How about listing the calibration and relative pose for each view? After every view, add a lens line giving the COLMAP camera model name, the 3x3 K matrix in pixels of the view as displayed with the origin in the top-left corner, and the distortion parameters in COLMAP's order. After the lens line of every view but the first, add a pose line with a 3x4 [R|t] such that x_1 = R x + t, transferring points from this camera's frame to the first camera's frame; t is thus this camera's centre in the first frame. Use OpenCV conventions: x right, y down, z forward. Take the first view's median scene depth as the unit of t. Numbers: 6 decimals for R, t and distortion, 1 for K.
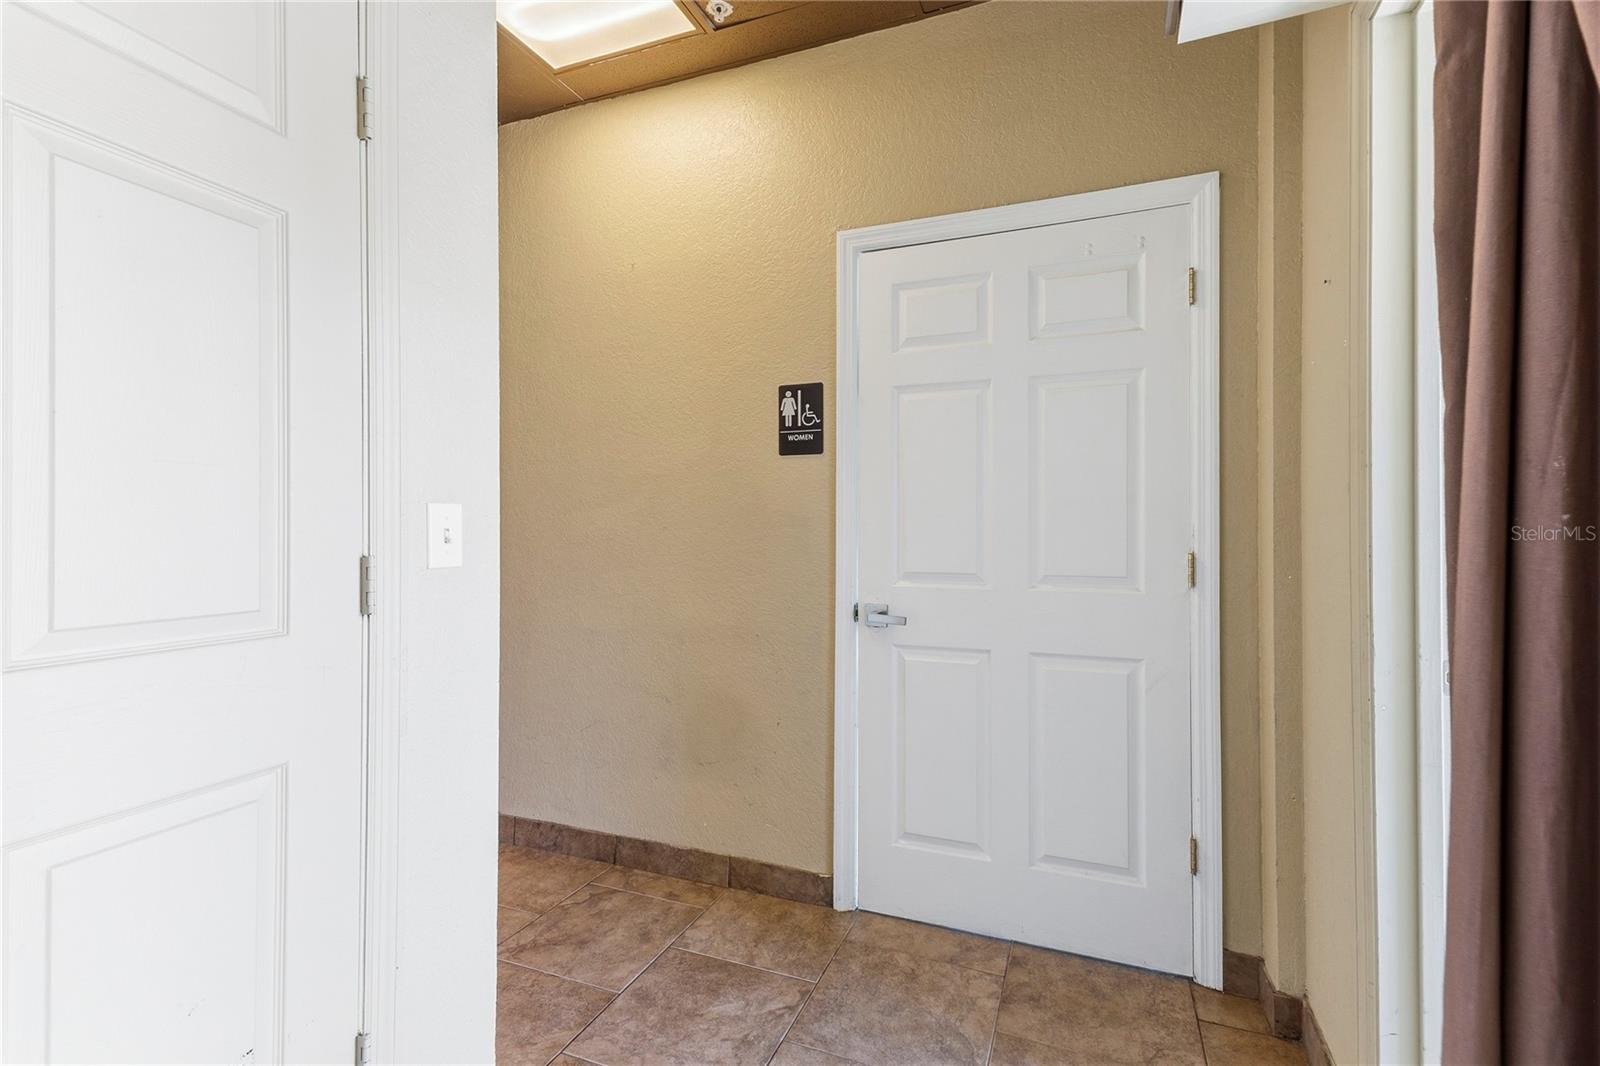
lens RADIAL K [[742.8, 0, 796.3], [0, 742.8, 527.1], [0, 0, 1]] dist [0.017720, -0.000411]
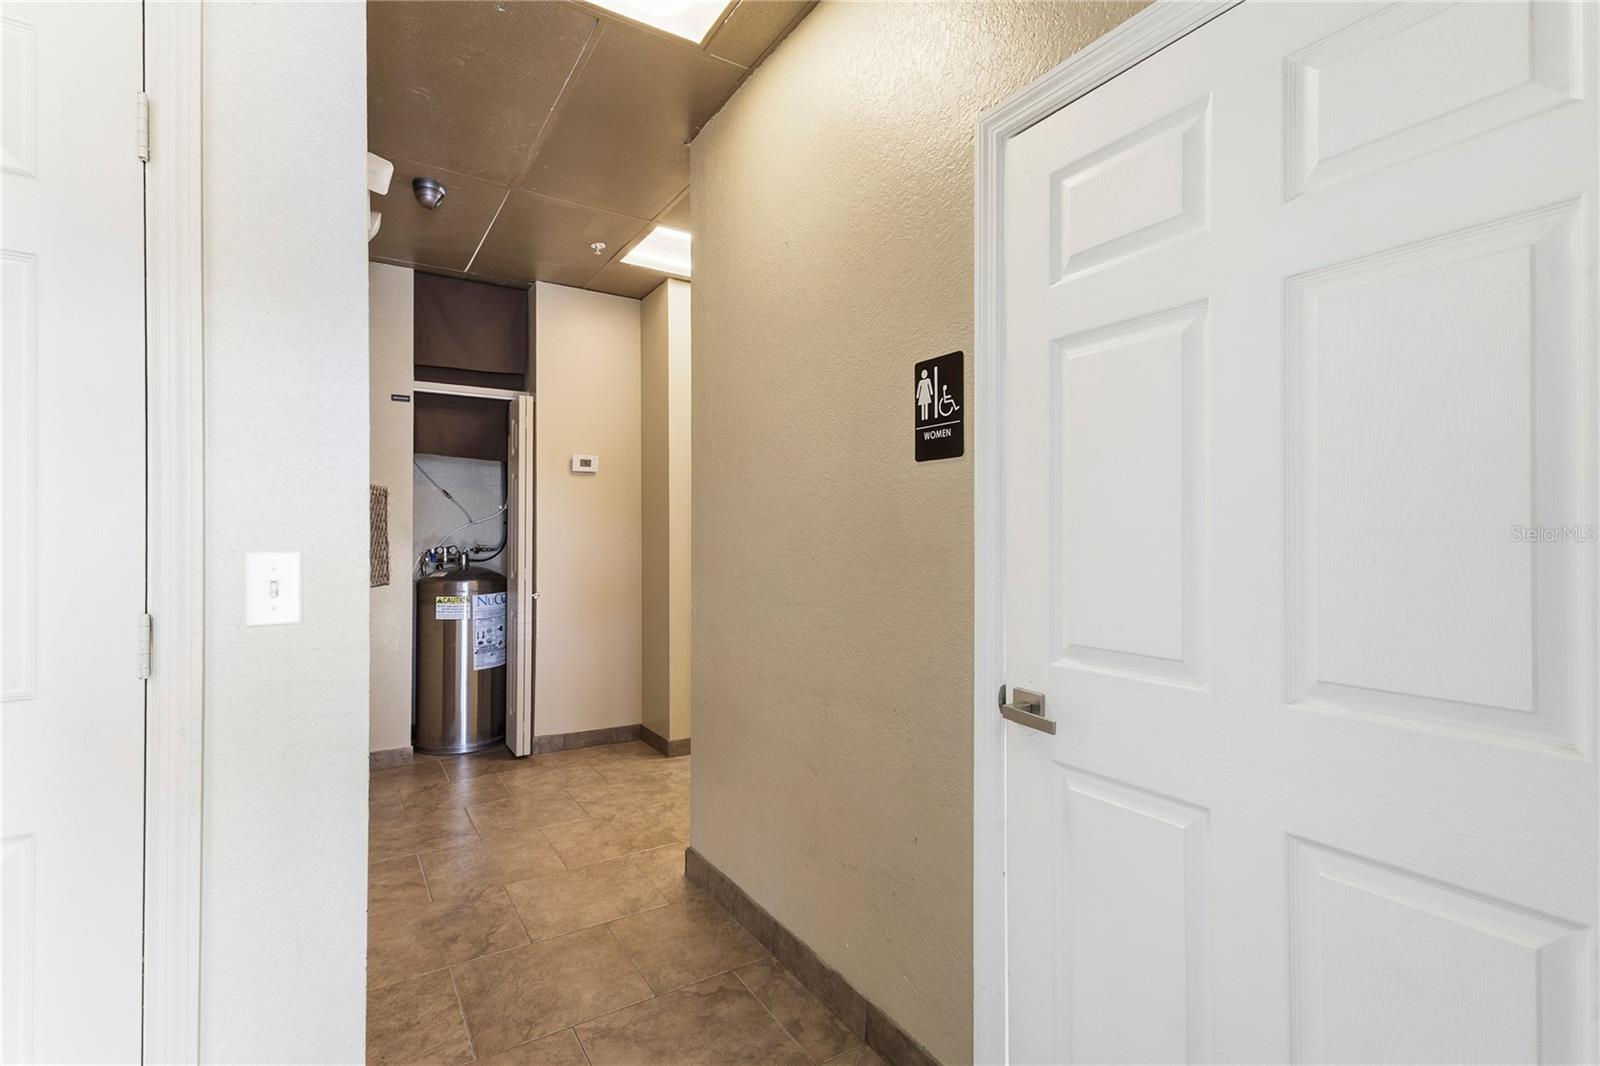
lens RADIAL K [[742.8, 0, 799.9], [0, 742.8, 532.0], [0, 0, 1]] dist [0.017720, -0.000411]
pose [[0.809742, -0.004739, -0.586767, 0.308374], [0.004104, 0.999989, -0.002413, -0.028407], [0.586772, -0.000454, 0.809752, 0.364093]]
